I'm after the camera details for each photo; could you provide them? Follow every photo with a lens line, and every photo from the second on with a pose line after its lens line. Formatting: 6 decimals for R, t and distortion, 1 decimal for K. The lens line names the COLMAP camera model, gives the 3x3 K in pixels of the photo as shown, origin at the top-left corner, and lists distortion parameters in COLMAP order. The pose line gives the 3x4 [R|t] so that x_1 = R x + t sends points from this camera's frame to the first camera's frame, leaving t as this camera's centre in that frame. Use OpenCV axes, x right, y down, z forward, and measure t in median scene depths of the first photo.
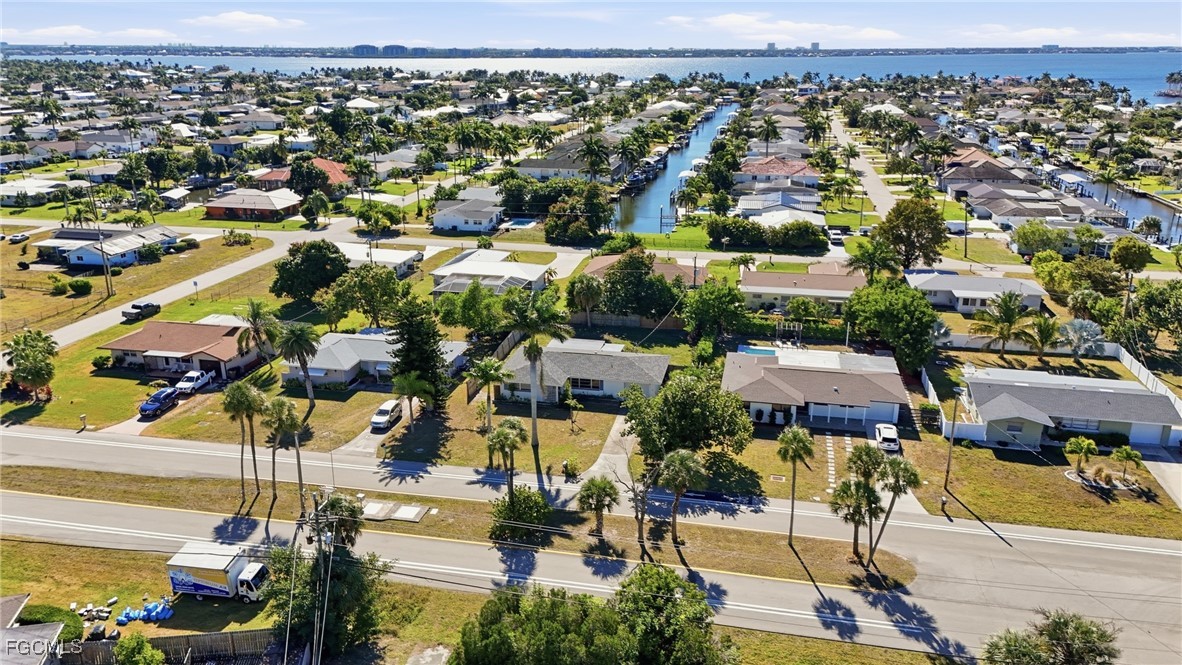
lens RADIAL K [[853.3, 0, 591.0], [0, 853.3, 332.5], [0, 0, 1]] dist [0.018181, -0.005361]
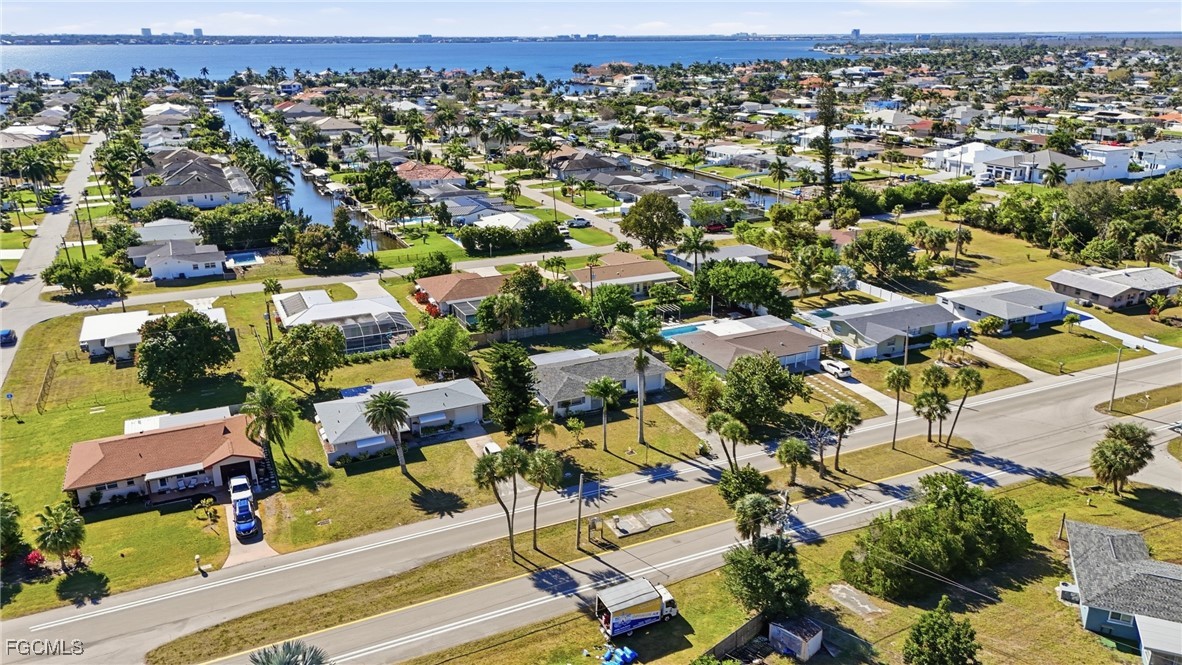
lens RADIAL K [[853.3, 0, 591.0], [0, 853.3, 332.5], [0, 0, 1]] dist [0.018181, -0.005361]
pose [[0.797655, -0.193301, 0.571298, -0.129314], [0.185894, 0.979927, 0.072015, -0.019197], [-0.573751, 0.048758, 0.817577, 0.015587]]
